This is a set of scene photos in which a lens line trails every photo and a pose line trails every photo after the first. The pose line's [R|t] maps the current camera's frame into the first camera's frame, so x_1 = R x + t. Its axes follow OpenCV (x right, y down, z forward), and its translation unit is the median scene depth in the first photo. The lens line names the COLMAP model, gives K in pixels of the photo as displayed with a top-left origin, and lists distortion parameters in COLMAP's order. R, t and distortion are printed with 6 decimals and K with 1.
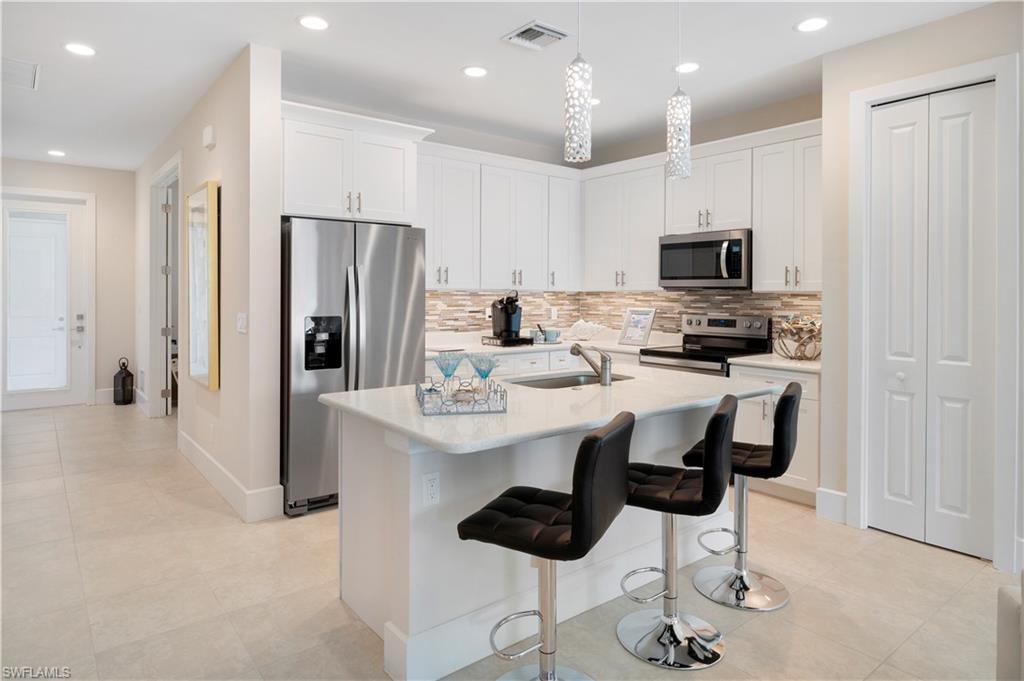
lens RADIAL K [[598.7, 0, 506.1], [0, 598.7, 294.0], [0, 0, 1]] dist [-0.000653, -0.000004]
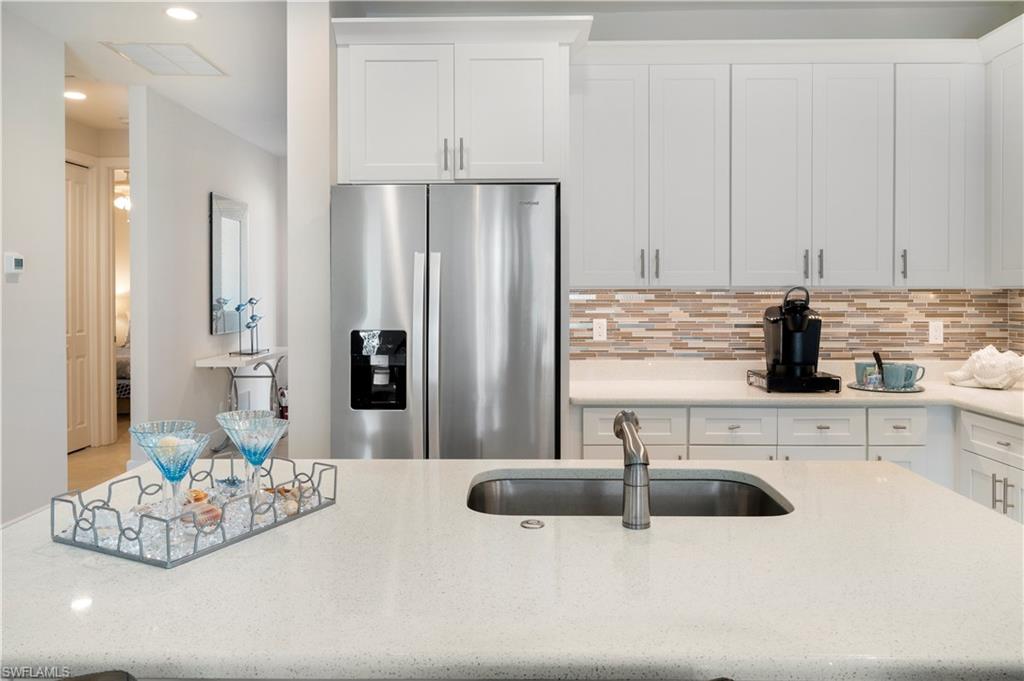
lens RADIAL K [[740.7, 0, 515.7], [0, 740.7, 302.2], [0, 0, 1]] dist [-0.005312, -0.002042]
pose [[0.773025, 0.002019, -0.634372, 0.251158], [0.004204, 0.999957, 0.008306, 0.000327], [0.634361, -0.009088, 0.772983, 0.346585]]
